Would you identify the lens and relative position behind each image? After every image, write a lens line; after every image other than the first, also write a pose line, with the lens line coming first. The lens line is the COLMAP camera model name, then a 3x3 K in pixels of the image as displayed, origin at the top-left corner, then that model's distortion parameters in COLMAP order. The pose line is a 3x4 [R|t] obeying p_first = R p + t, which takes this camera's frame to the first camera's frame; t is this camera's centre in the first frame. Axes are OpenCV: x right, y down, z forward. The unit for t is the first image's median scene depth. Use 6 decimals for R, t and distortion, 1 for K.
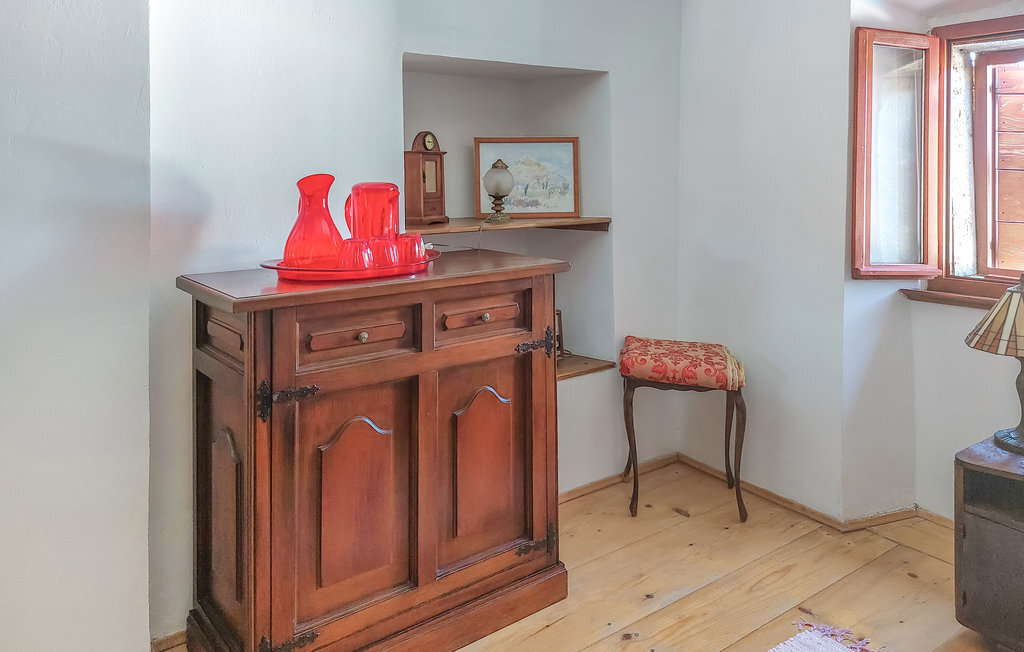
lens RADIAL K [[790.6, 0, 467.3], [0, 790.6, 173.4], [0, 0, 1]] dist [0.055268, -0.003573]
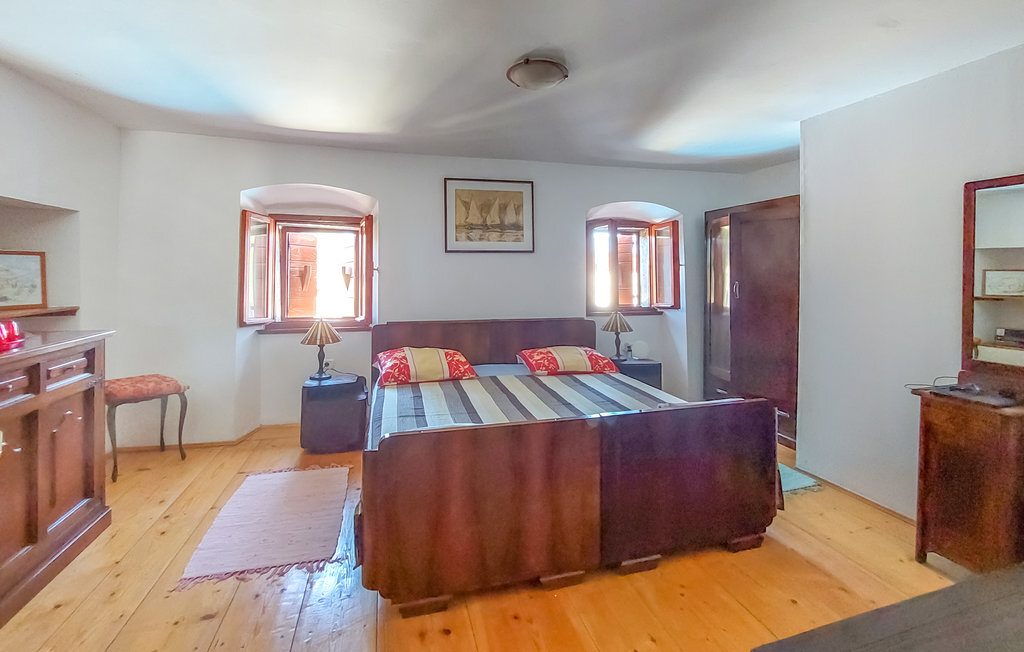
lens RADIAL K [[506.8, 0, 512.0], [0, 506.8, 326.0], [0, 0, 1]] dist [-0.002825, -0.000508]
pose [[0.379199, -0.089480, 0.920979, -0.490897], [-0.006714, 0.995021, 0.099439, -0.011061], [-0.925291, -0.043891, 0.376710, -0.184162]]
